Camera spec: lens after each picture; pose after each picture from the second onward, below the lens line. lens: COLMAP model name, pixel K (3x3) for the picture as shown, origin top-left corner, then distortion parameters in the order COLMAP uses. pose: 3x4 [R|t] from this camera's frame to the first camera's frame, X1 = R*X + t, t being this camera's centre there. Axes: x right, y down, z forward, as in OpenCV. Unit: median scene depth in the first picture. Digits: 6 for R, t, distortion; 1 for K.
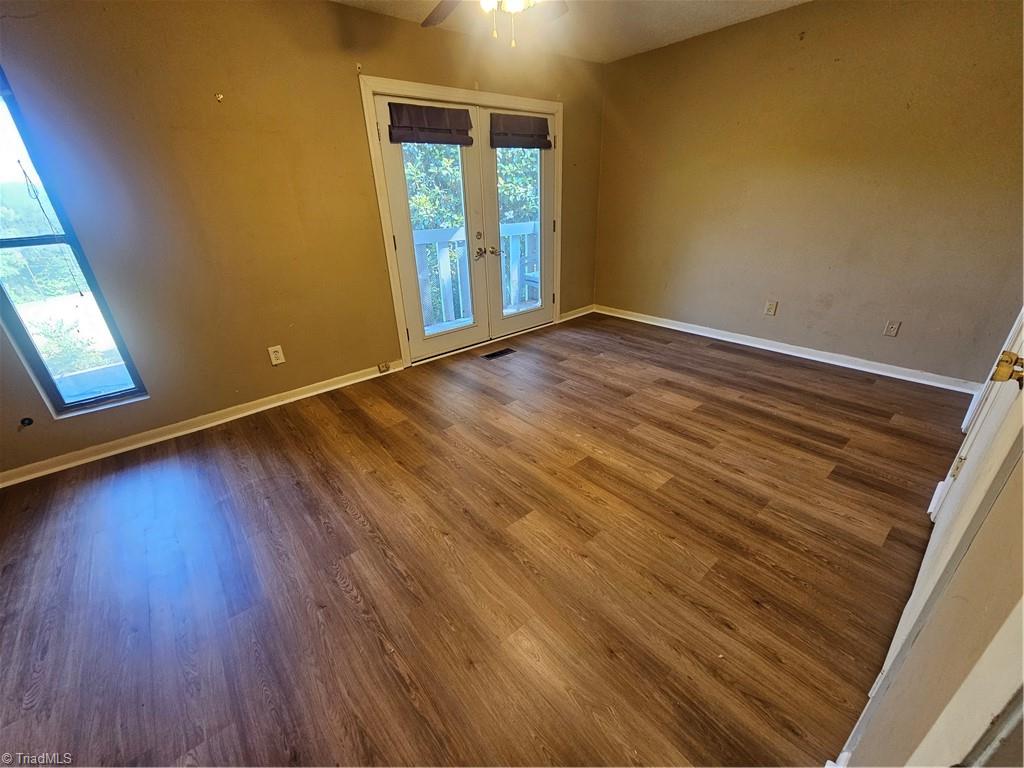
lens RADIAL K [[417.3, 0, 510.6], [0, 417.3, 386.1], [0, 0, 1]] dist [-0.001682, -0.000317]
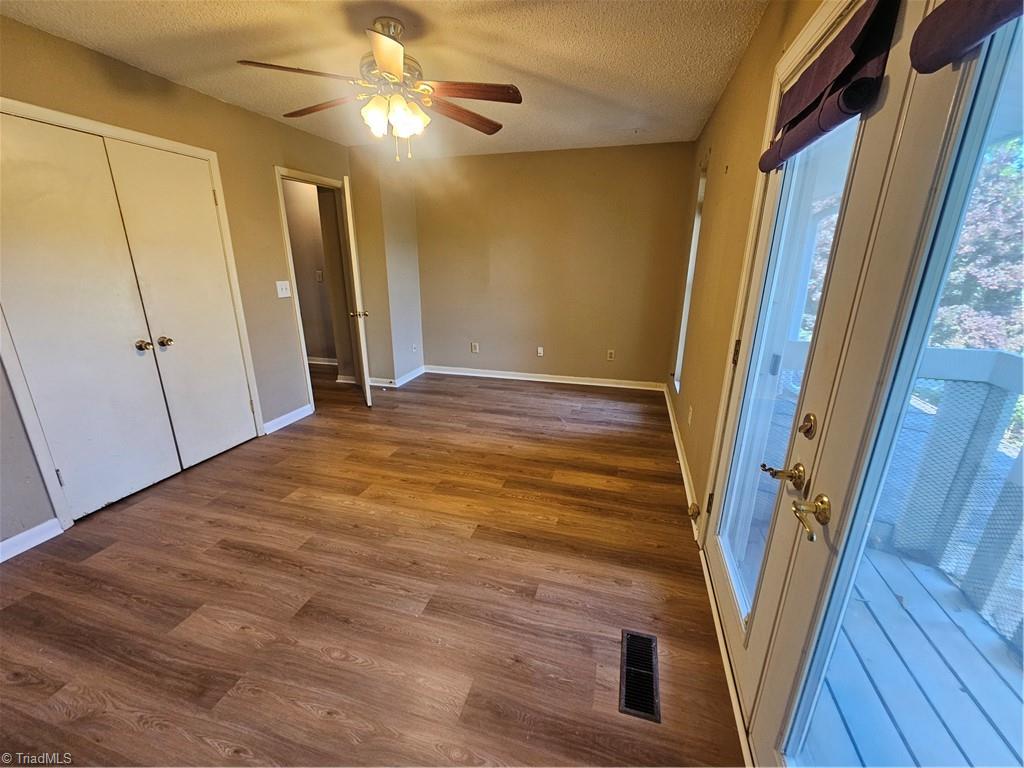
lens RADIAL K [[417.3, 0, 511.4], [0, 417.3, 383.0], [0, 0, 1]] dist [-0.001682, -0.000317]
pose [[-0.828817, 0.192771, -0.525264, 0.366018], [-0.209714, 0.763313, 0.611043, -0.809228], [0.518732, 0.616598, -0.592220, 1.651890]]
